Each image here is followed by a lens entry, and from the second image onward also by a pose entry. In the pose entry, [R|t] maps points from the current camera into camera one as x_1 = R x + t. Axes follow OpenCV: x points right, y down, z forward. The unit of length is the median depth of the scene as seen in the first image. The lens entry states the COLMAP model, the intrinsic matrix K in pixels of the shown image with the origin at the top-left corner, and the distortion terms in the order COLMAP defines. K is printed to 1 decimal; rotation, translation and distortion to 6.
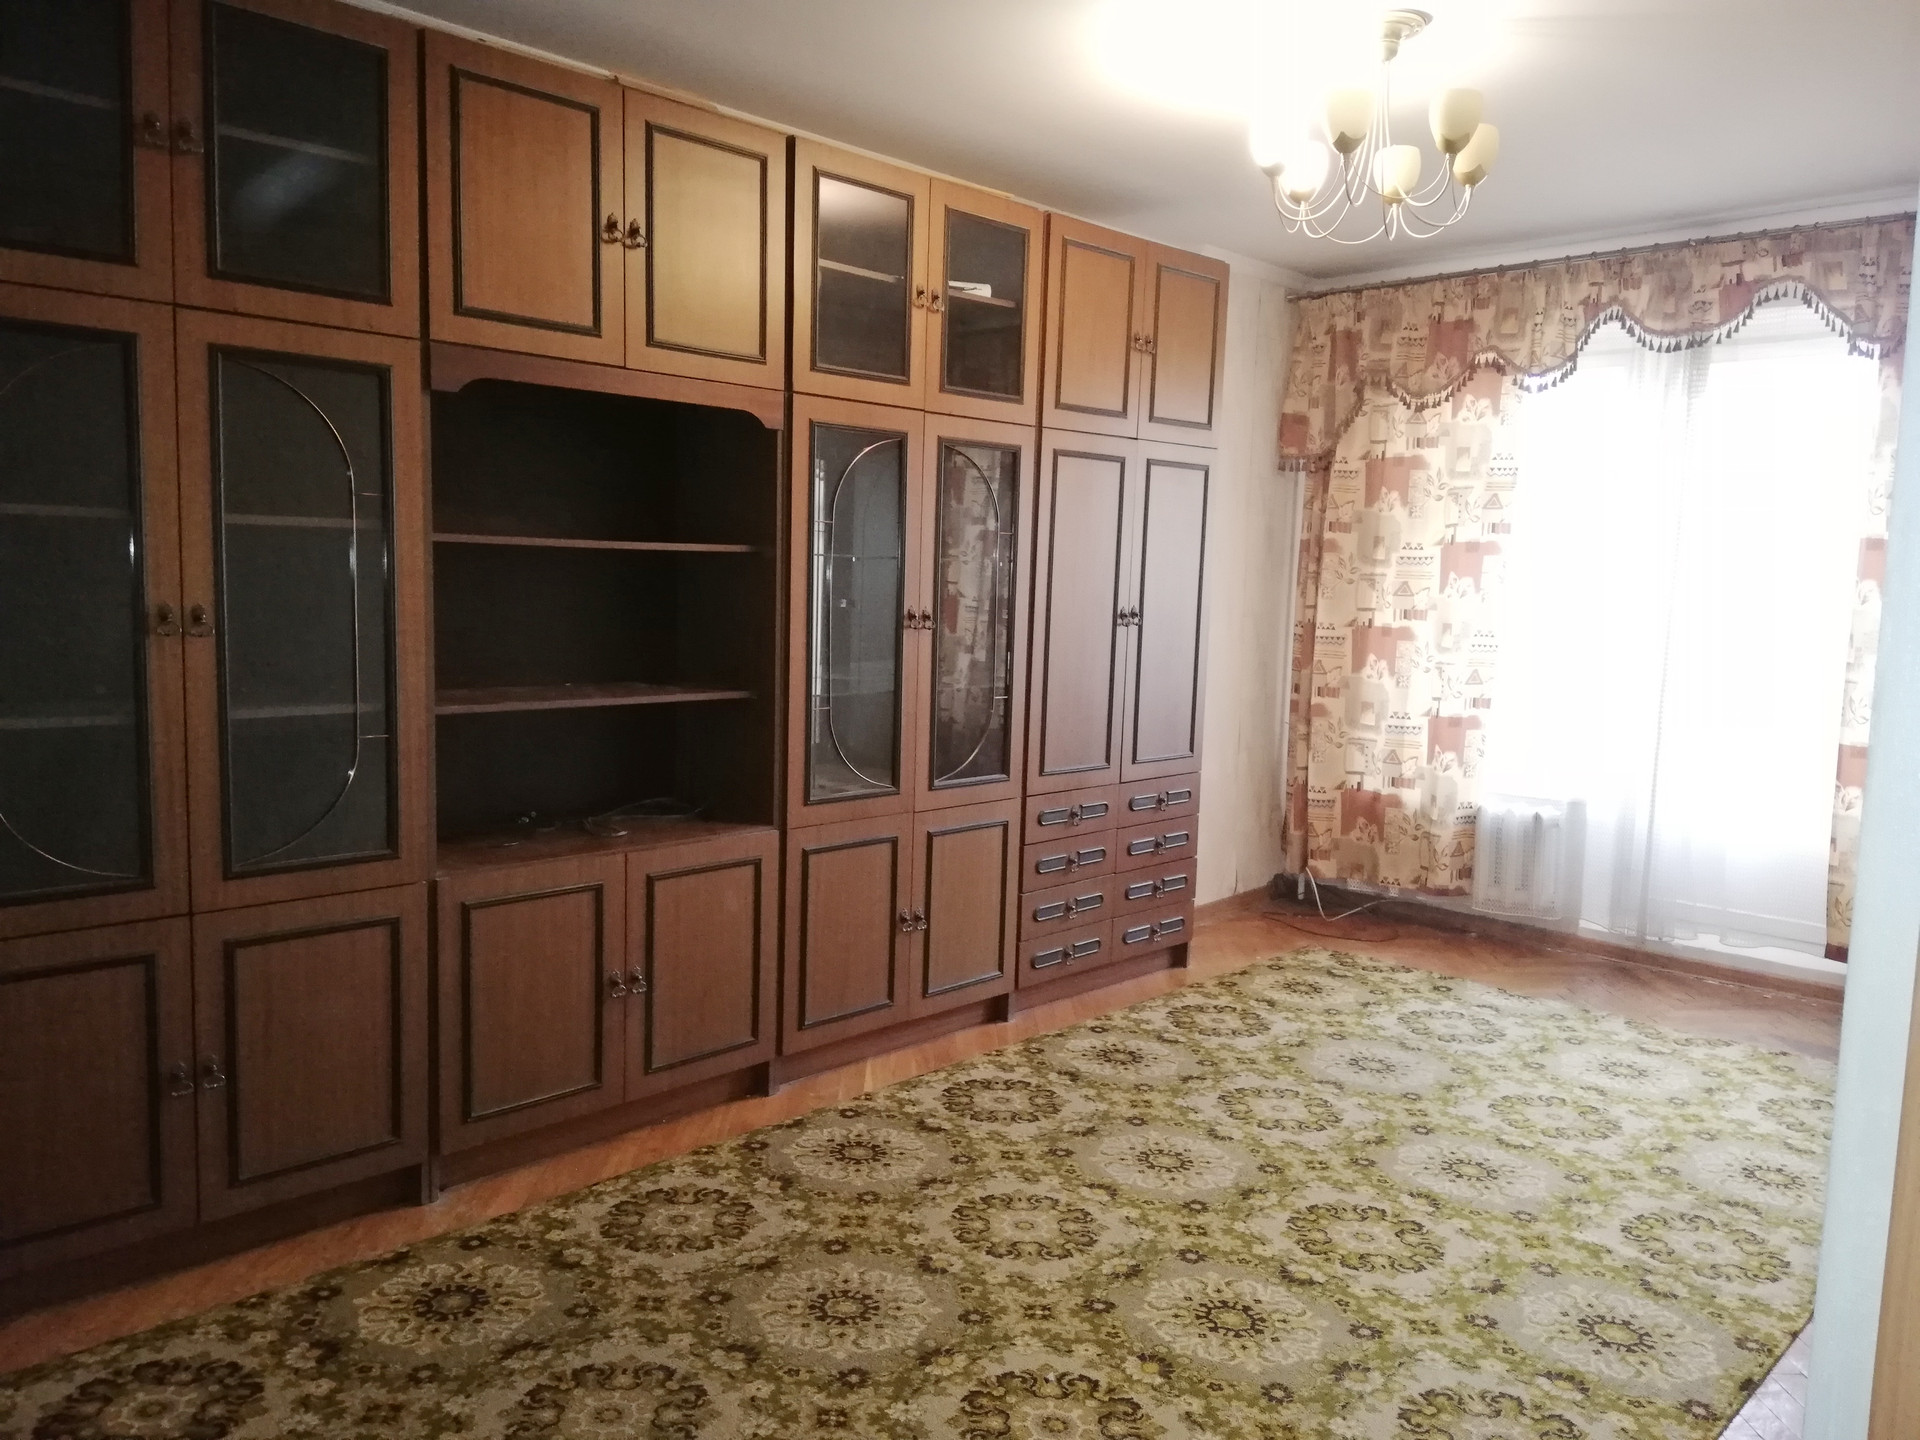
lens RADIAL K [[1454.5, 0, 964.6], [0, 1454.5, 758.8], [0, 0, 1]] dist [0.058567, -0.071808]
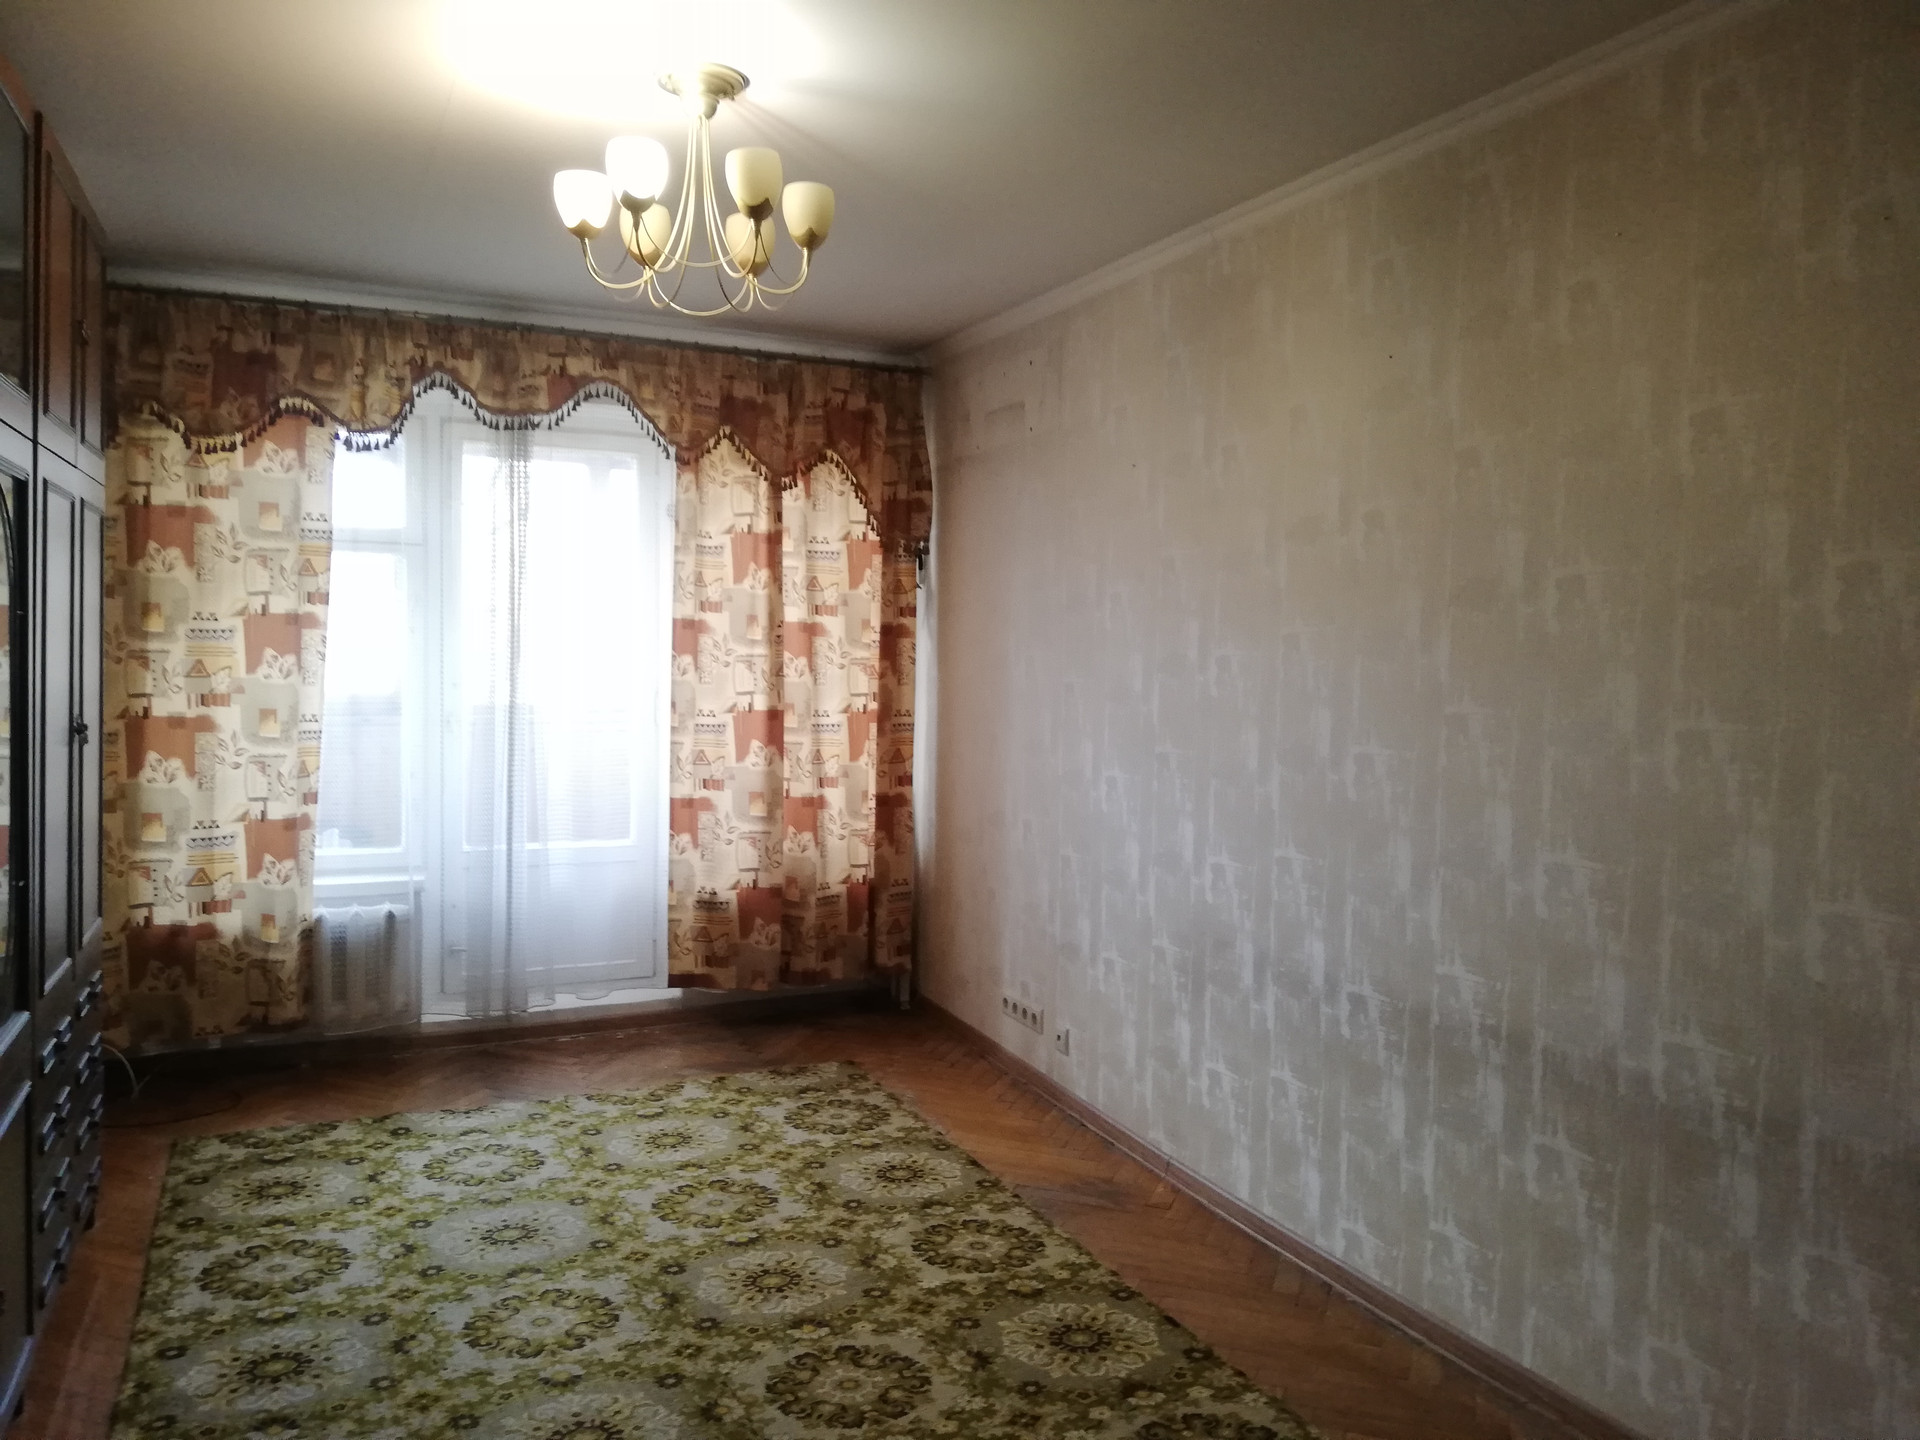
lens RADIAL K [[1454.5, 0, 962.3], [0, 1454.5, 735.7], [0, 0, 1]] dist [0.058567, -0.071808]
pose [[0.355497, -0.077170, 0.931486, -0.374582], [0.112108, 0.992912, 0.039473, -0.078153], [-0.927930, 0.090394, 0.361628, 0.387440]]
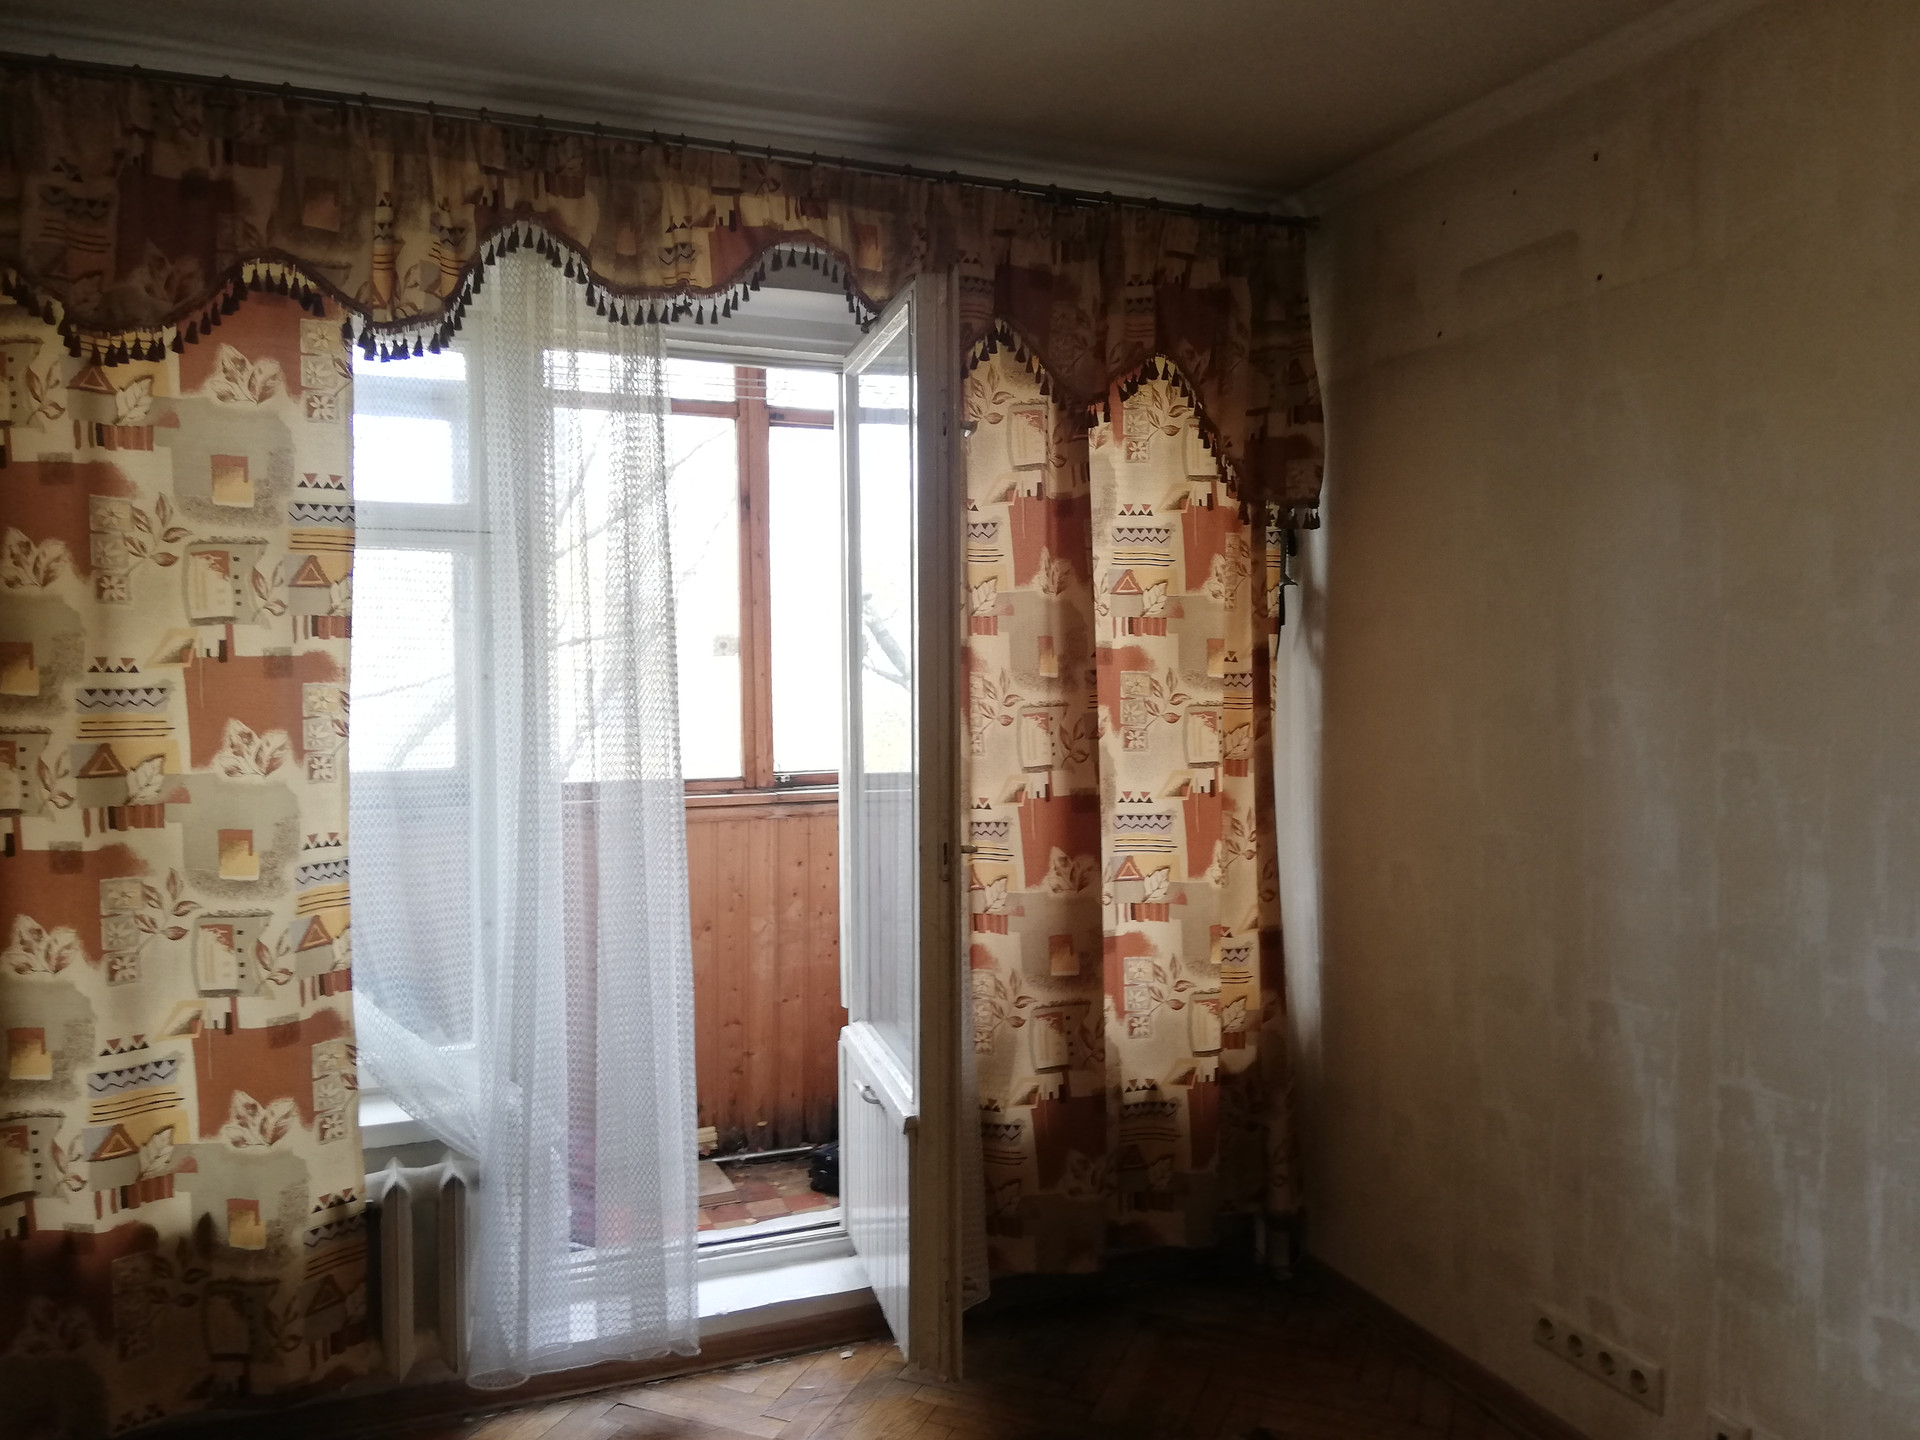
lens RADIAL K [[1454.5, 0, 946.6], [0, 1454.5, 725.7], [0, 0, 1]] dist [0.058567, -0.071808]
pose [[0.398919, -0.068323, 0.914438, -0.002786], [0.135679, 0.990642, 0.014827, -0.120230], [-0.906893, 0.118155, 0.404455, 0.716337]]
